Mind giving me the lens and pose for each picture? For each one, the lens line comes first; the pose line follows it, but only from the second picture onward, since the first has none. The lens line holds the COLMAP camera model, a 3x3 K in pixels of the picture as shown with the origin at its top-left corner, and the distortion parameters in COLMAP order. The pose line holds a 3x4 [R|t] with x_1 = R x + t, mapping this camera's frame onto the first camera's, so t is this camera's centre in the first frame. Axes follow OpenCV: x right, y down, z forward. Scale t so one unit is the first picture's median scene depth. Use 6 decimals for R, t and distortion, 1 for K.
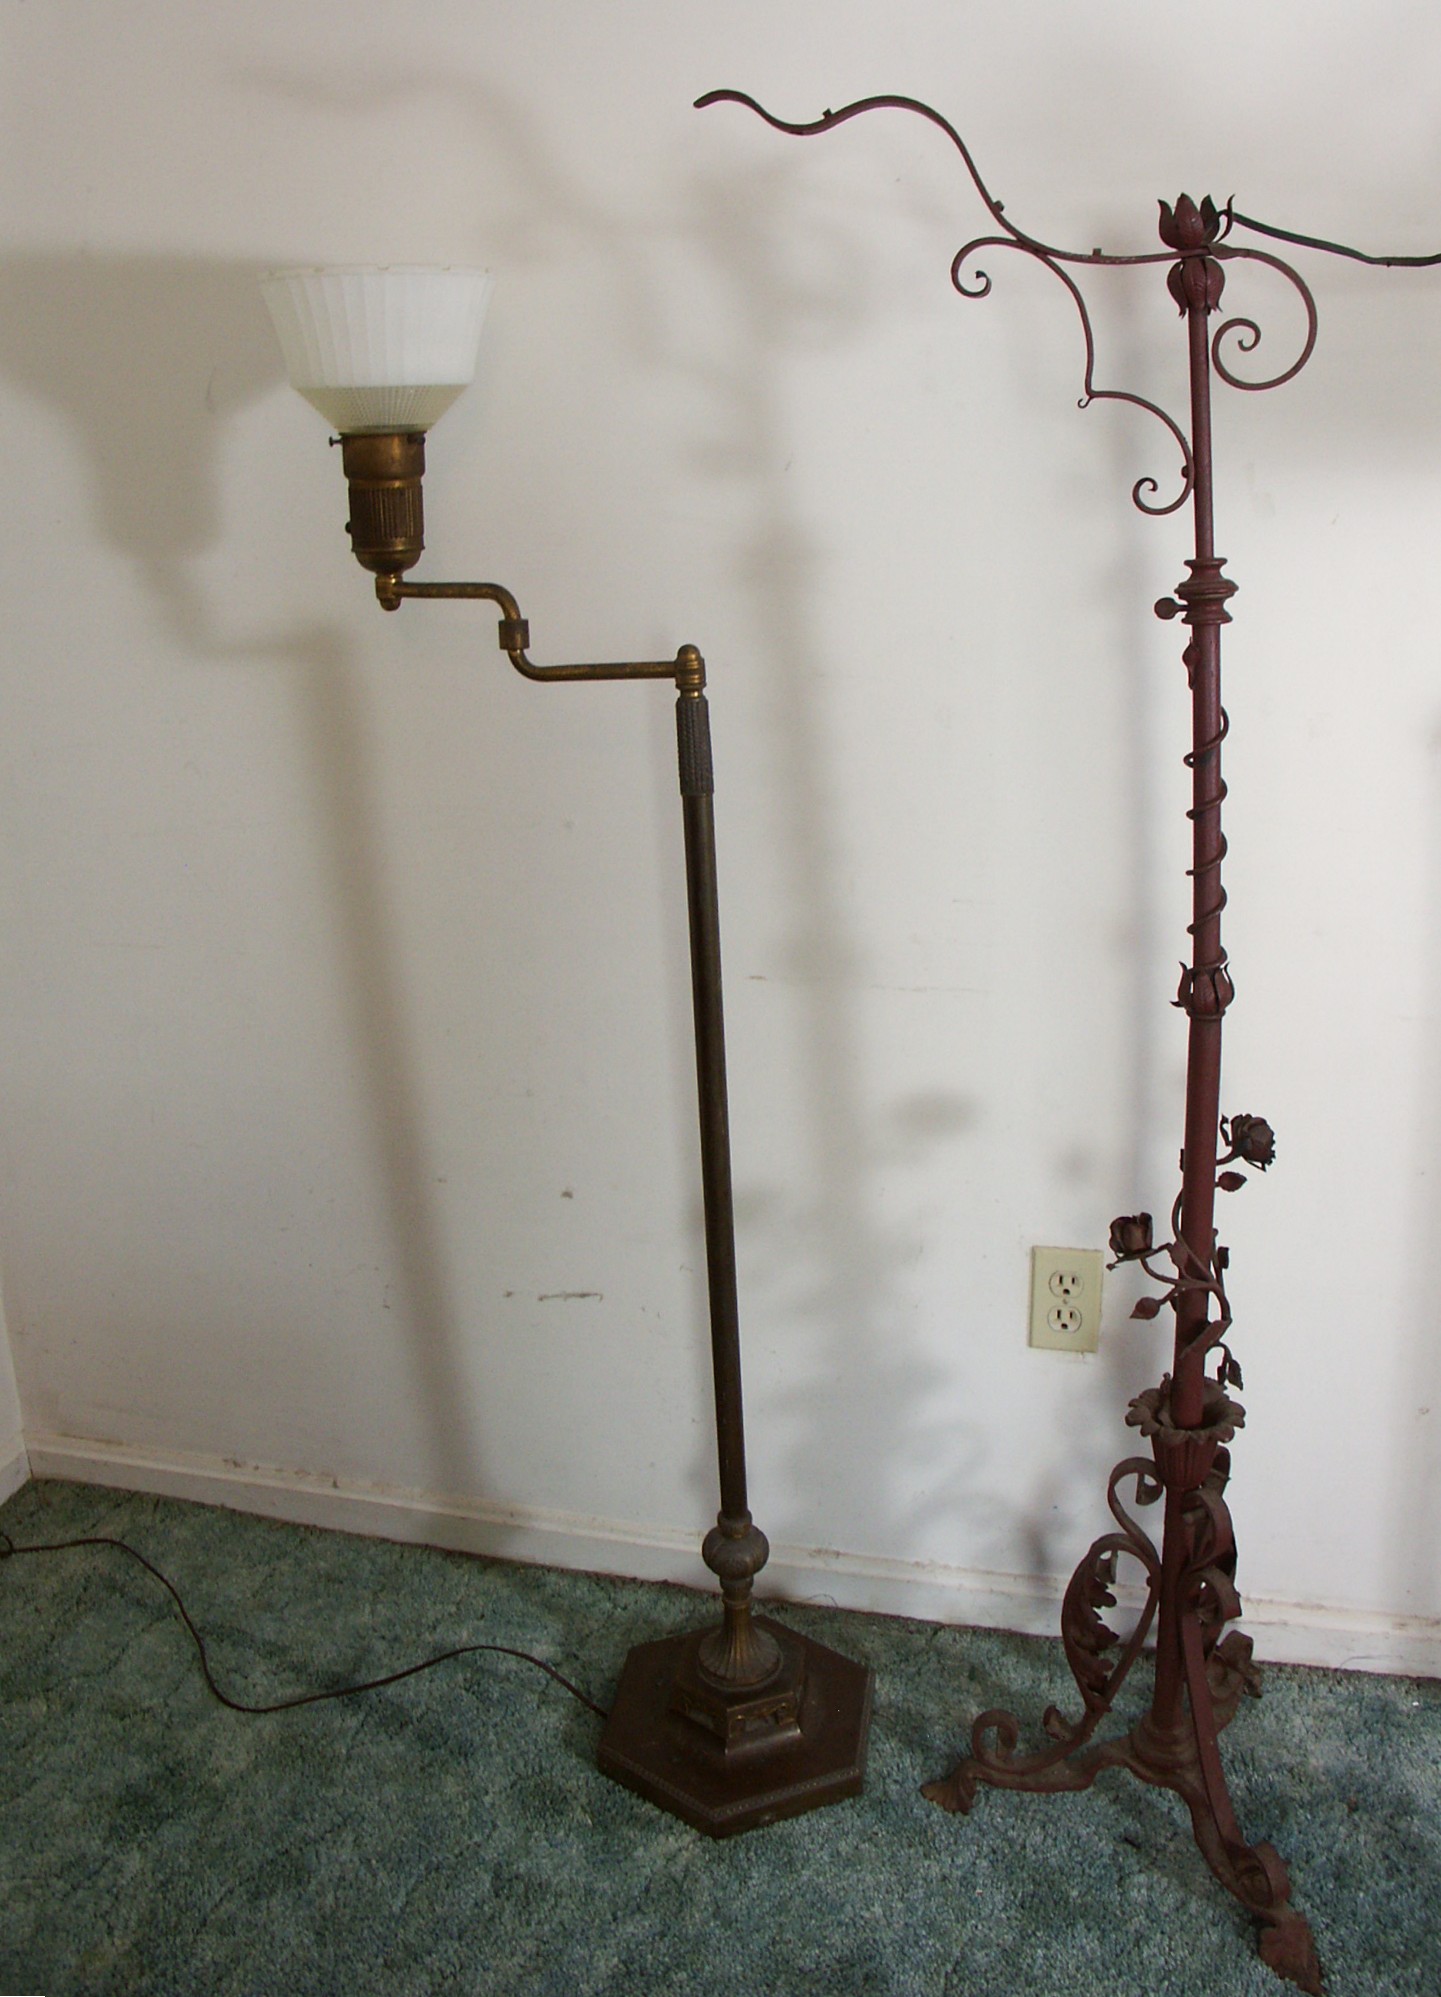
lens RADIAL K [[1688.4, 0, 736.8], [0, 1688.4, 917.1], [0, 0, 1]] dist [-0.173653, 0.114333]
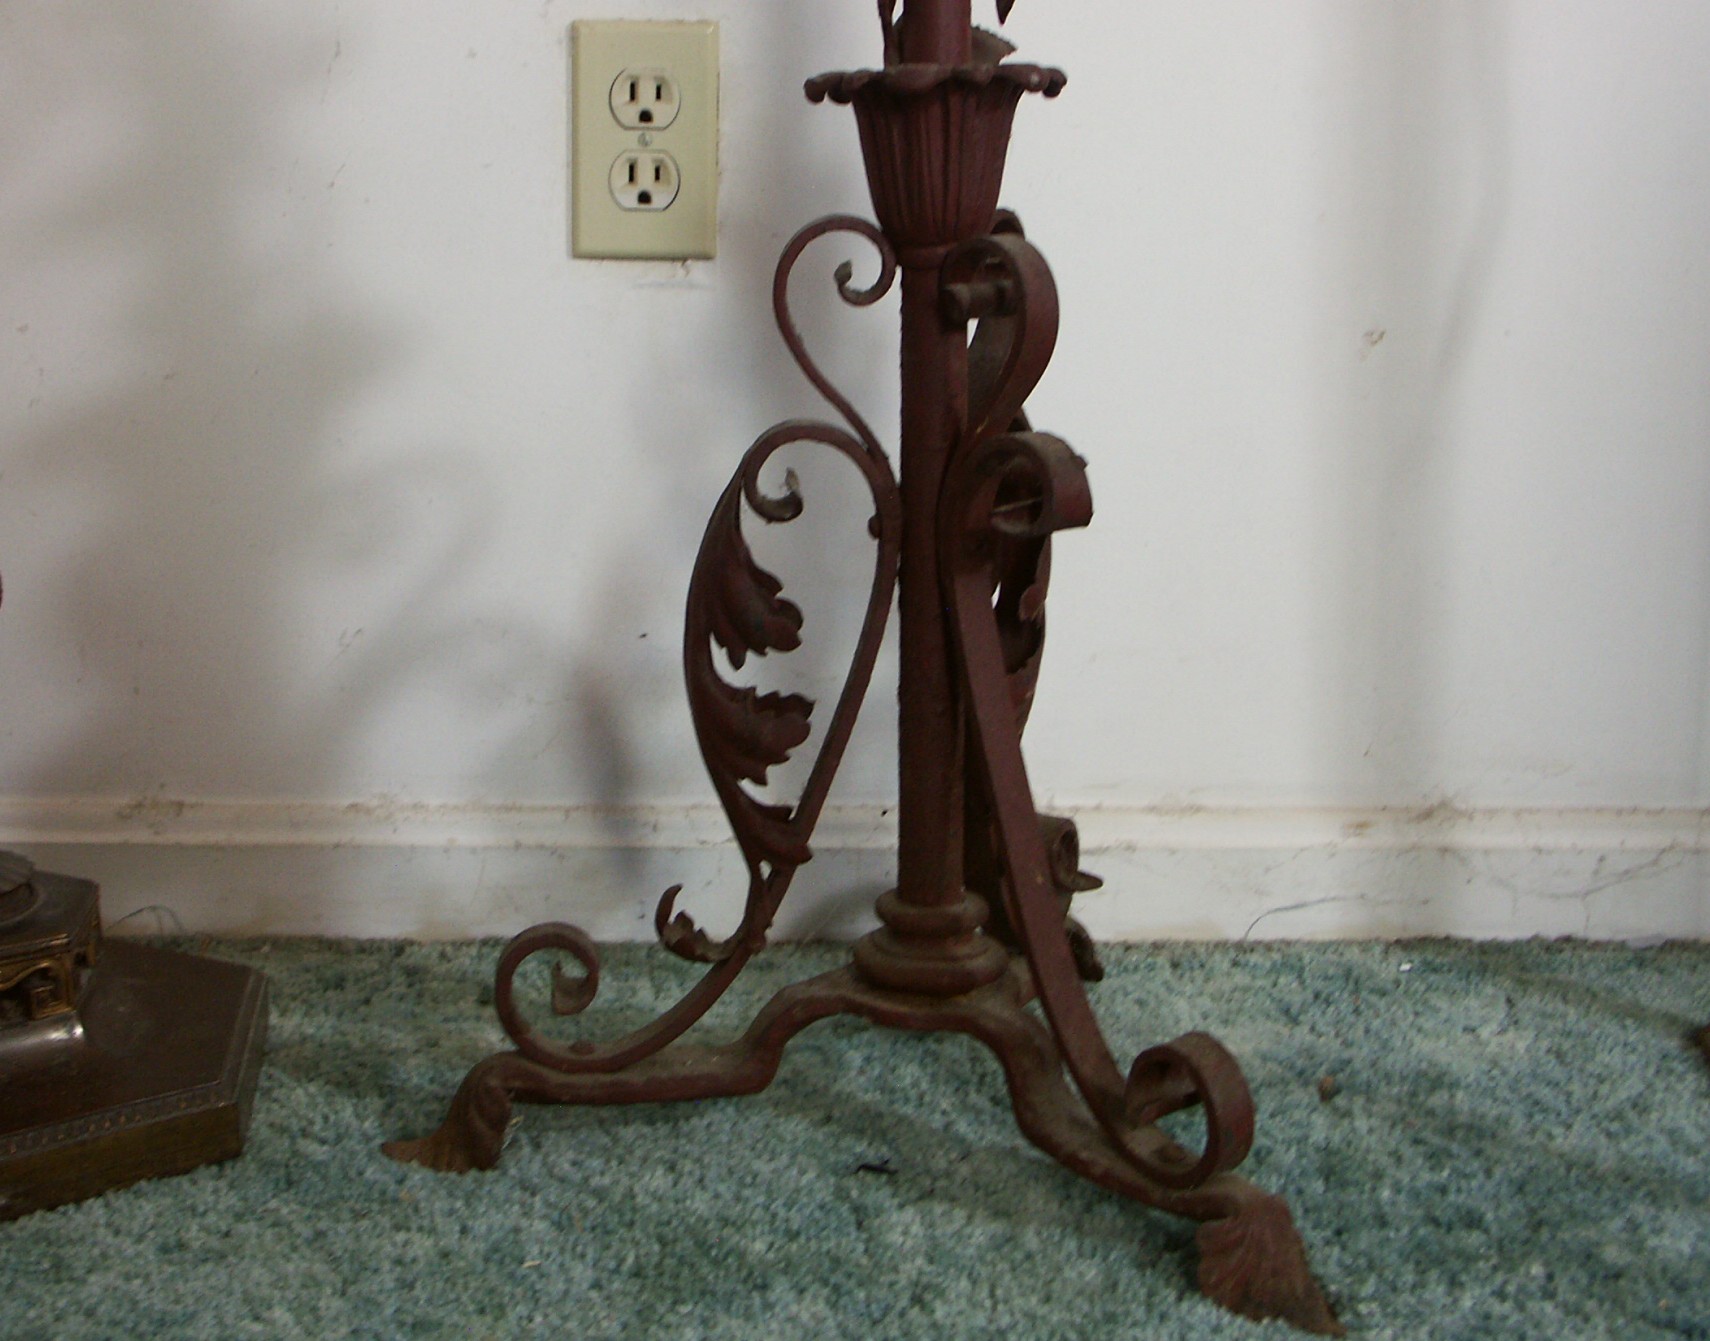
lens RADIAL K [[2521.8, 0, 773.1], [0, 2521.8, 597.7], [0, 0, 1]] dist [-0.047001, 0.000000]
pose [[0.961970, -0.016860, 0.272635, 0.037764], [0.038199, 0.996589, -0.073154, 0.474728], [-0.270472, 0.080786, 0.959332, 0.346250]]
